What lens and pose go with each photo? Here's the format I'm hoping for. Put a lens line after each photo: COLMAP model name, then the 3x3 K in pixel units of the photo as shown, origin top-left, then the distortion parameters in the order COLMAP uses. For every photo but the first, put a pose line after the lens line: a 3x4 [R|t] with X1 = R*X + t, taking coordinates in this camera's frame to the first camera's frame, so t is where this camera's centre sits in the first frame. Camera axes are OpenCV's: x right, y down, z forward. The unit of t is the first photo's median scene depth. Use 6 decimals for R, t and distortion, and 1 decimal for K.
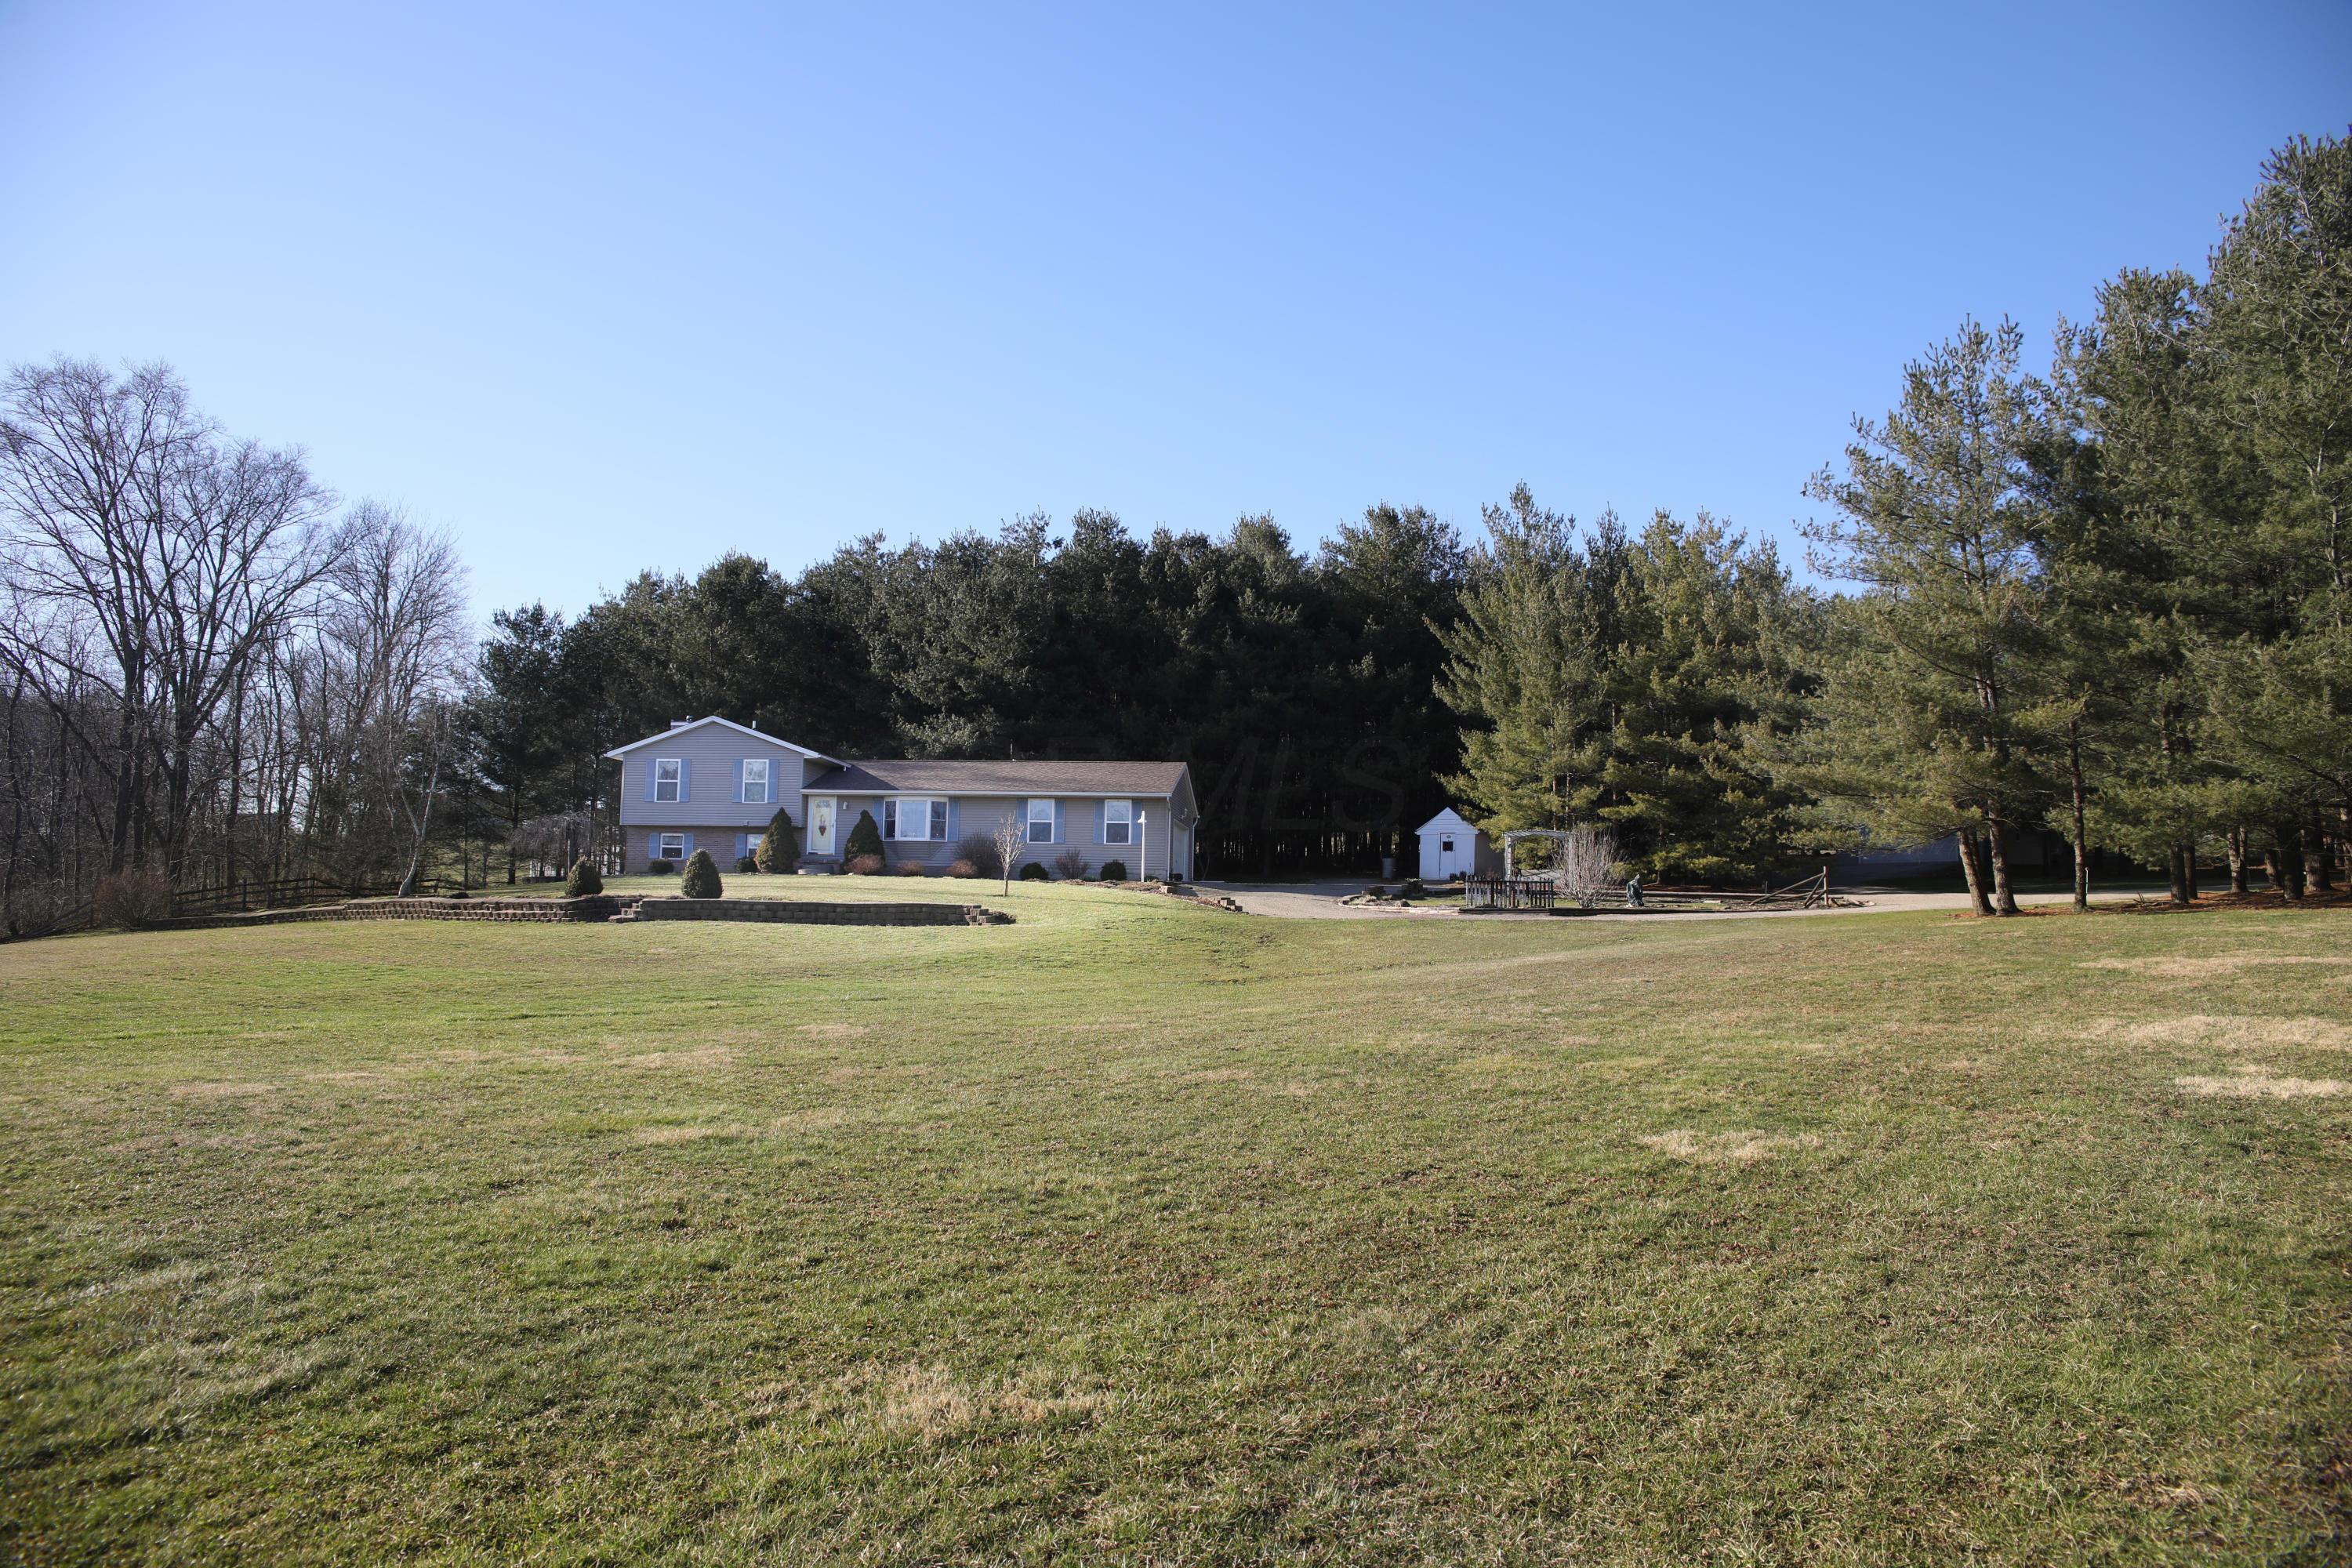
lens RADIAL K [[1604.1, 0, 1176.0], [0, 1604.1, 784.0], [0, 0, 1]] dist [-0.118724, 0.096784]
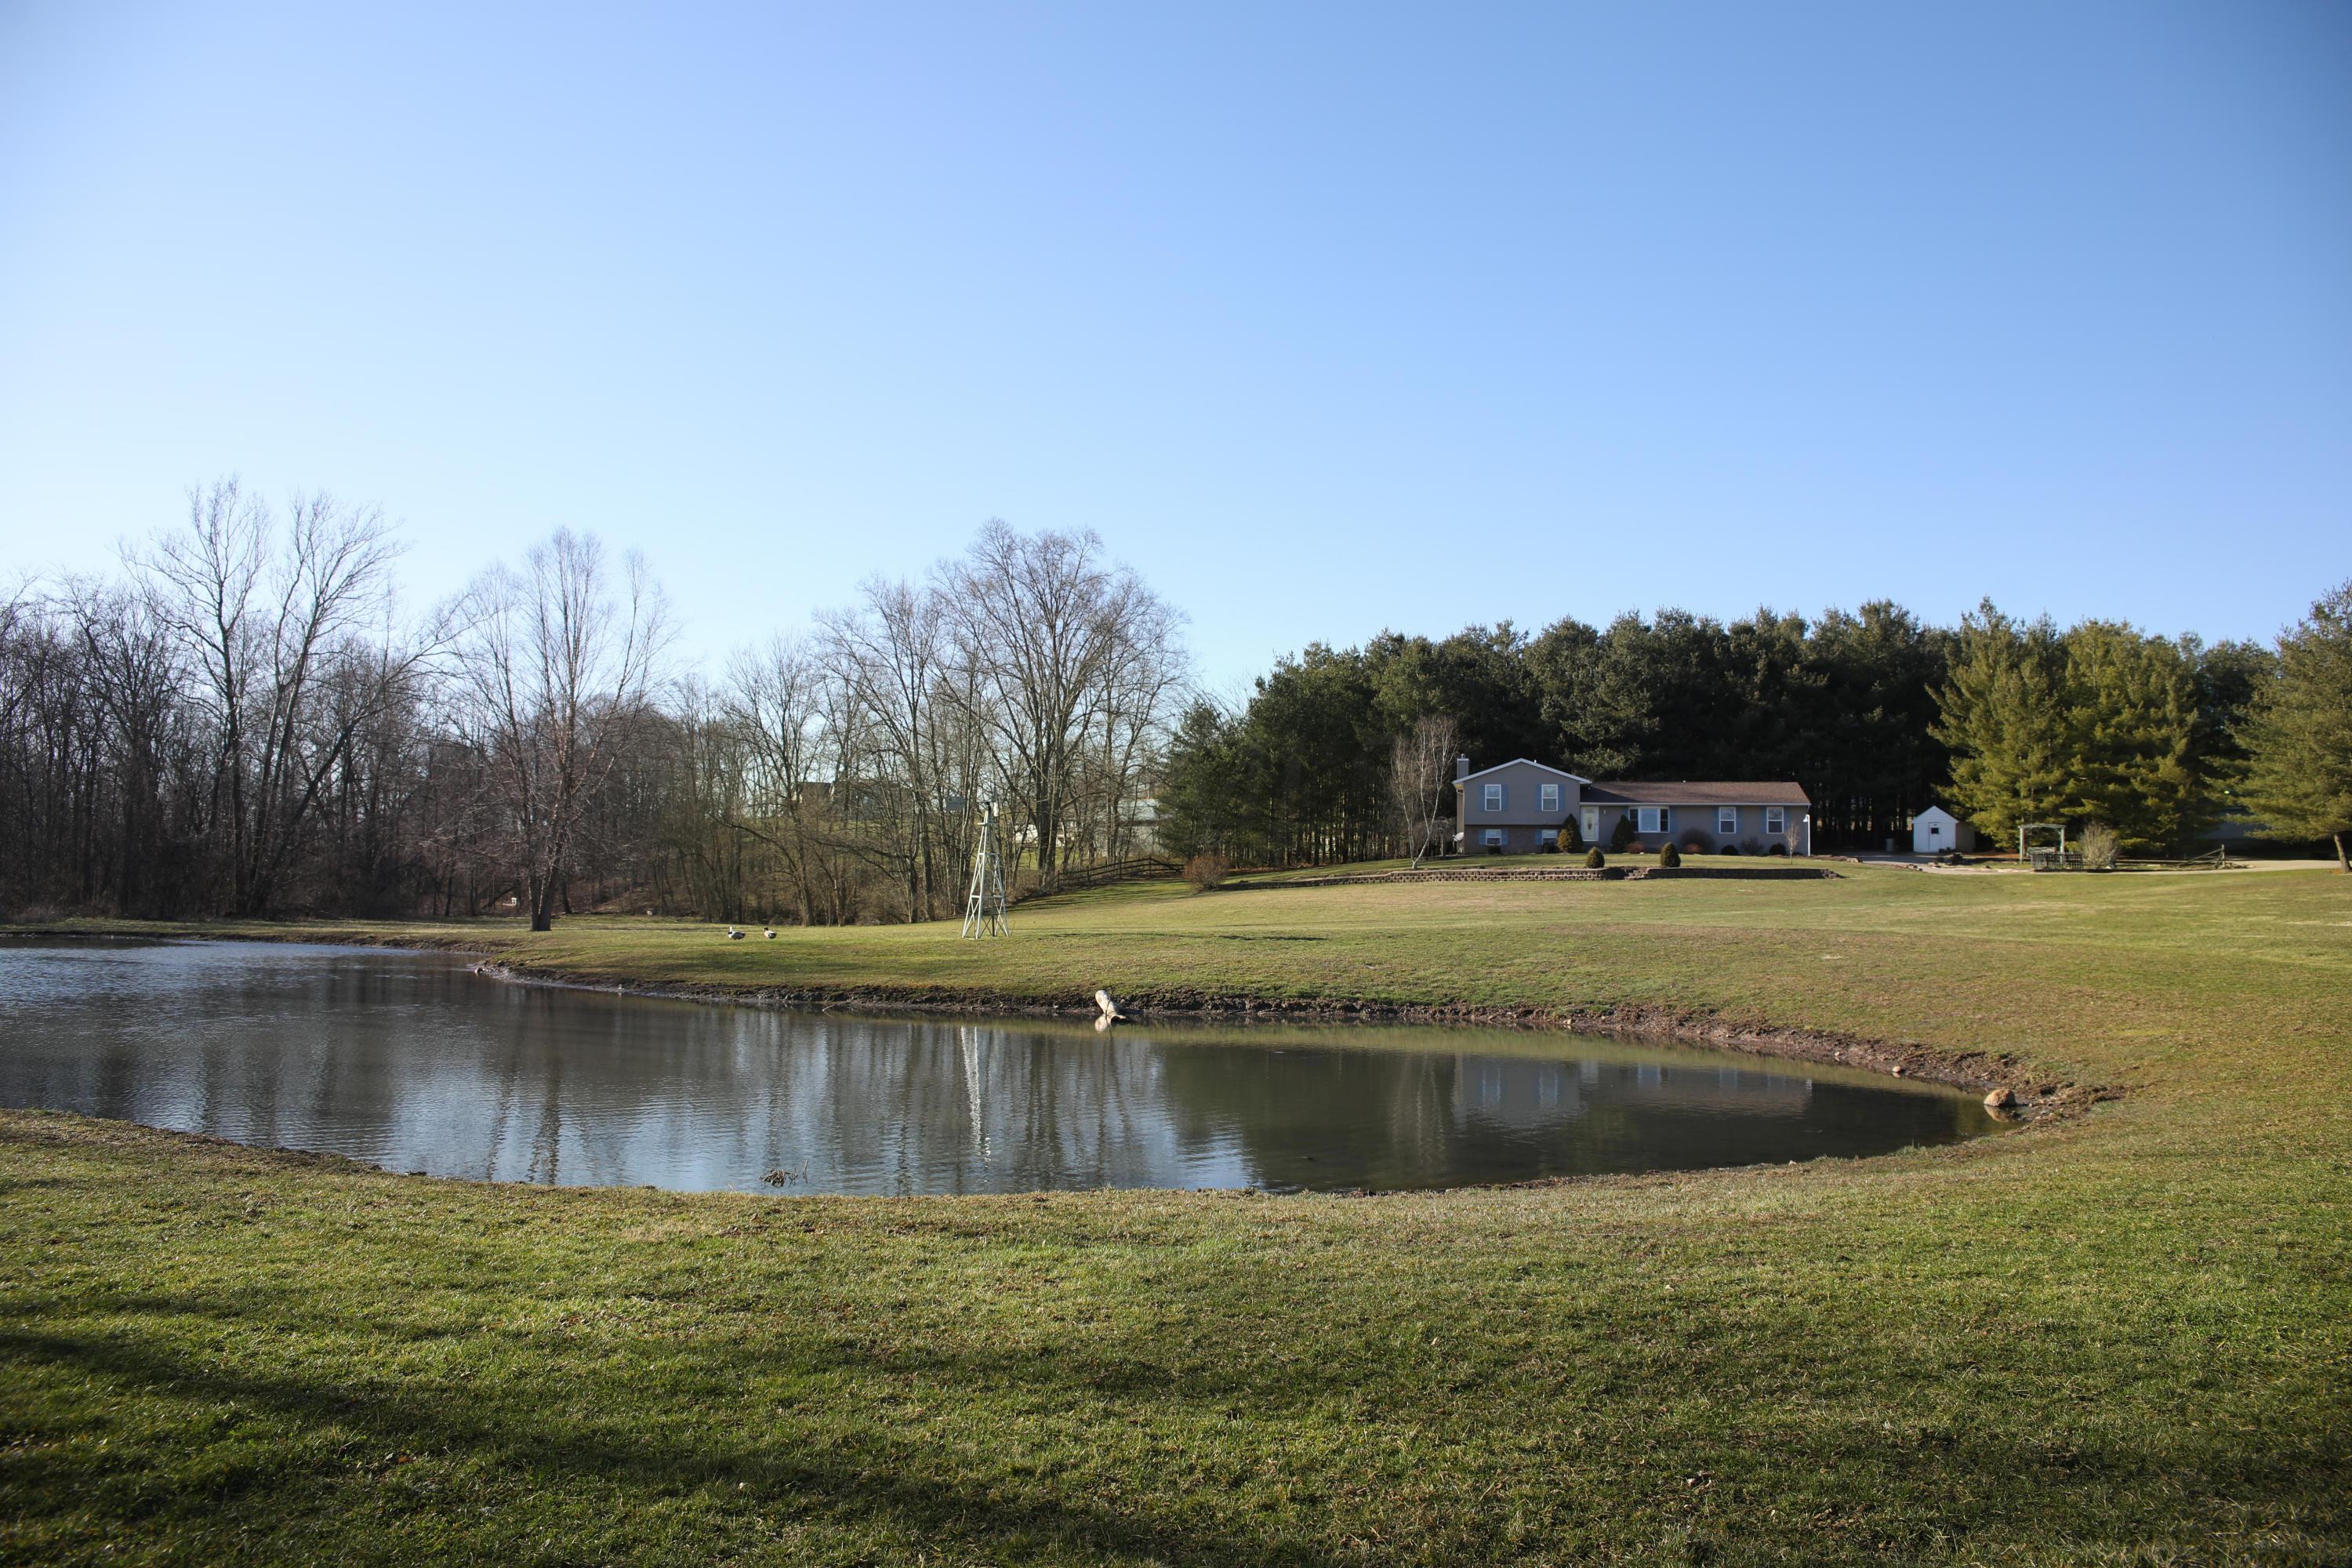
lens RADIAL K [[1604.1, 0, 1176.0], [0, 1604.1, 784.0], [0, 0, 1]] dist [-0.118724, 0.096784]
pose [[0.994289, -0.010023, -0.106250, -0.463531], [0.011904, 0.999783, 0.017090, -0.047884], [0.106056, -0.018257, 0.994193, -0.681069]]
